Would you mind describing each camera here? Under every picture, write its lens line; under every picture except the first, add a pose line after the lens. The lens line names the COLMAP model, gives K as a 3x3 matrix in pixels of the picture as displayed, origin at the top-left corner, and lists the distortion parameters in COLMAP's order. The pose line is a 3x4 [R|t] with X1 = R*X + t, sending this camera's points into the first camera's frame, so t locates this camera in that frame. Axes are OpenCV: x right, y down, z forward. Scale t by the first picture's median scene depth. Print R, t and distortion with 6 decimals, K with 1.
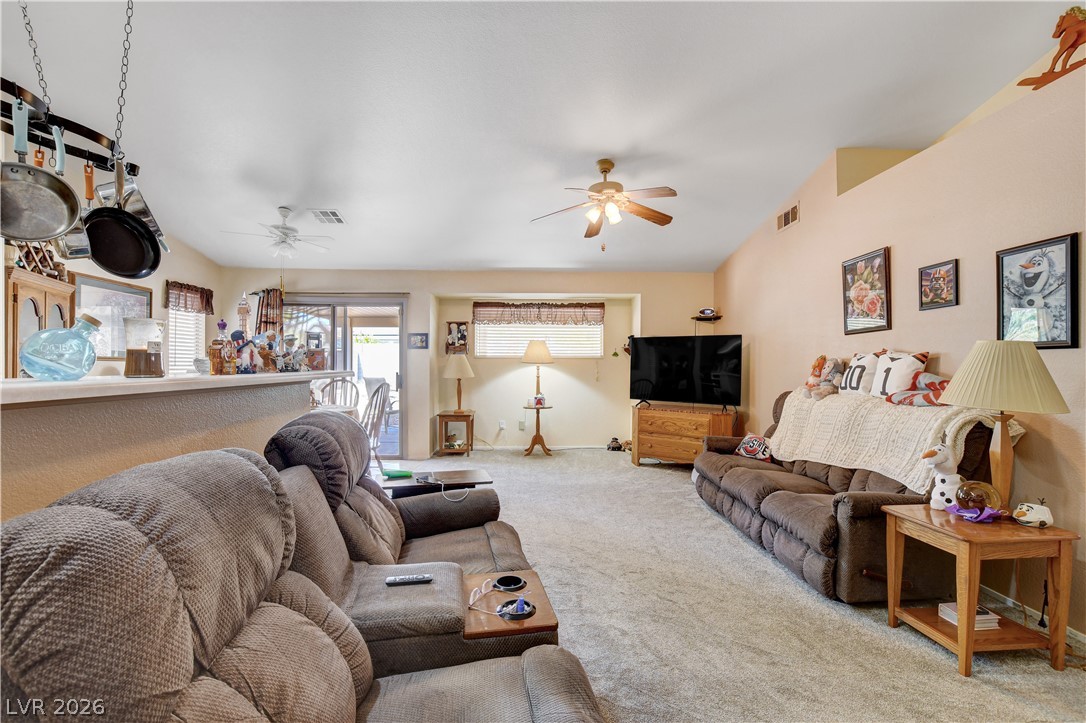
lens RADIAL K [[478.3, 0, 536.8], [0, 478.3, 368.2], [0, 0, 1]] dist [-0.025632, 0.002862]
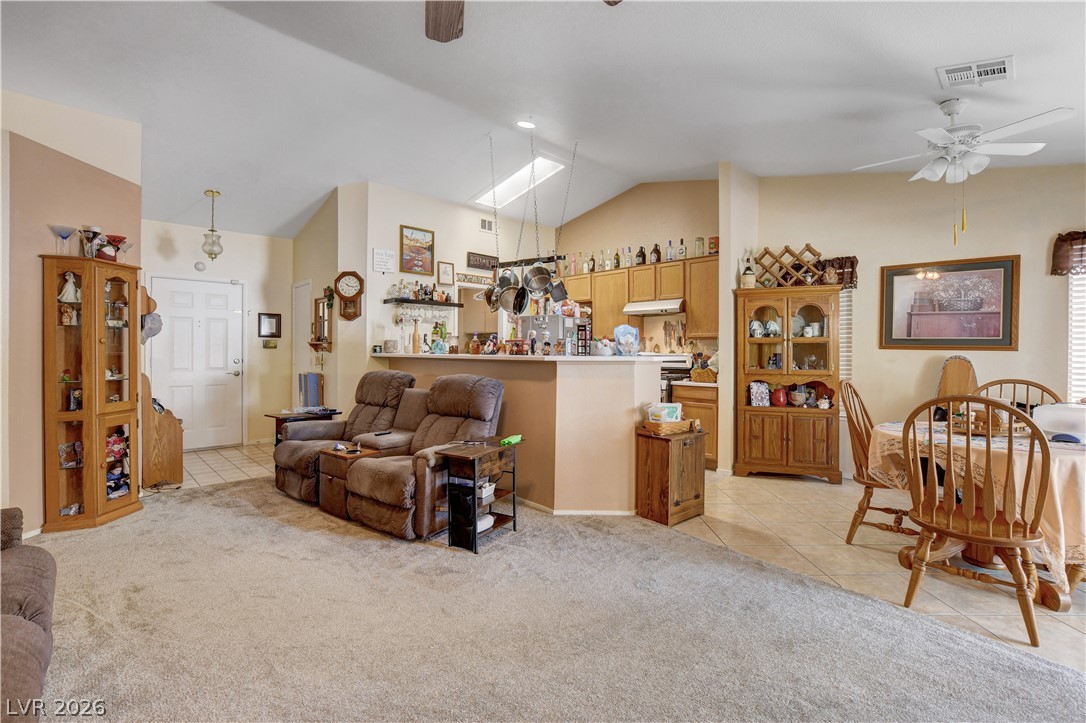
lens RADIAL K [[478.3, 0, 538.9], [0, 478.3, 348.6], [0, 0, 1]] dist [-0.025632, 0.002862]
pose [[-0.732759, -0.007828, -0.680443, 0.215955], [-0.012848, 0.999915, 0.002332, -0.007122], [0.680367, 0.010451, -0.732797, 0.838591]]
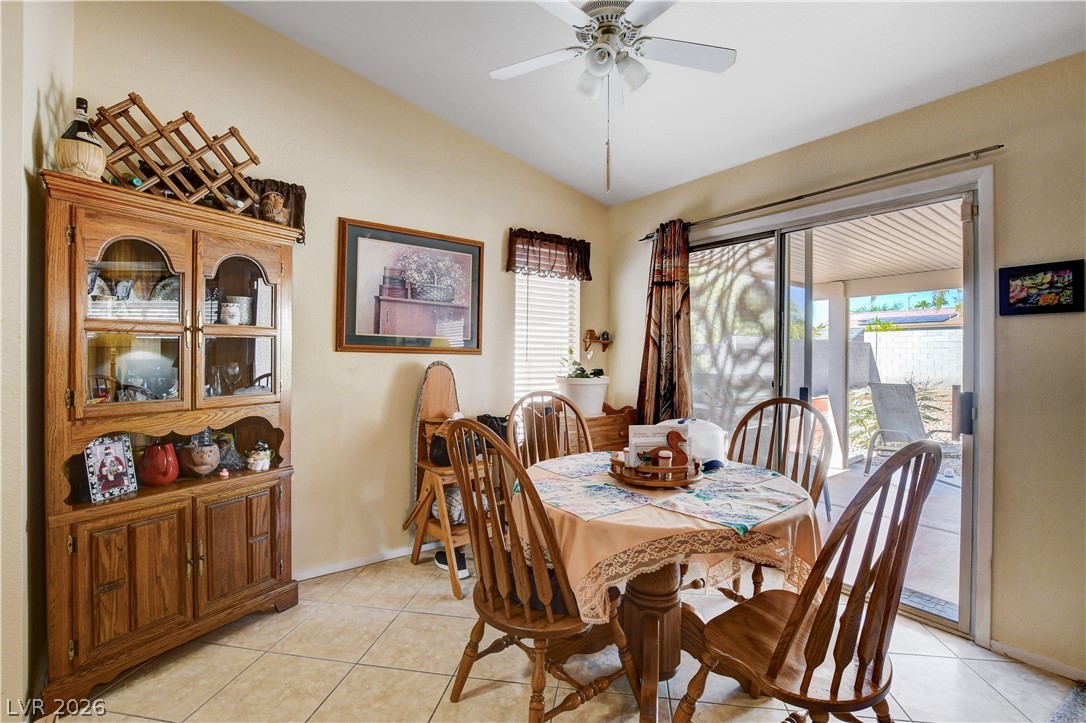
lens RADIAL K [[478.3, 0, 545.8], [0, 478.3, 359.5], [0, 0, 1]] dist [-0.025632, 0.002862]
pose [[0.566140, 0.008328, -0.824267, -0.183098], [-0.012803, 0.999917, 0.001309, -0.007185], [0.824210, 0.009812, 0.566199, 0.572077]]
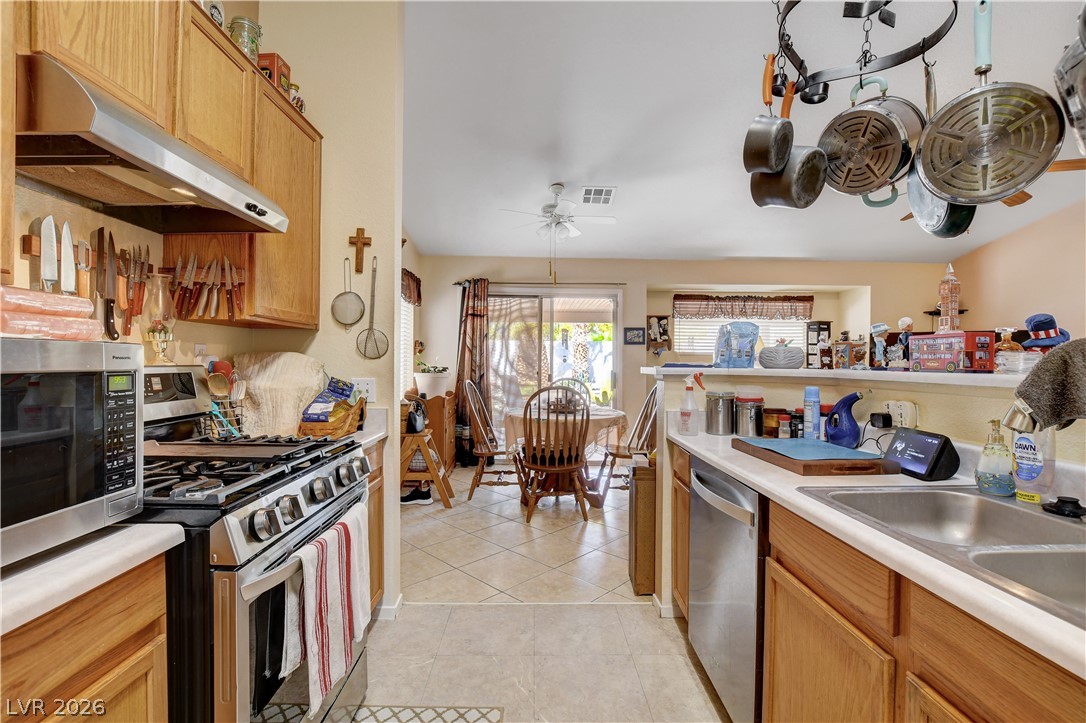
lens RADIAL K [[478.3, 0, 544.2], [0, 478.3, 368.0], [0, 0, 1]] dist [-0.025632, 0.002862]
pose [[0.999983, 0.002141, -0.005350, -0.427558], [-0.002116, 0.999987, 0.004569, 0.000836], [0.005359, -0.004557, 0.999975, 0.077422]]
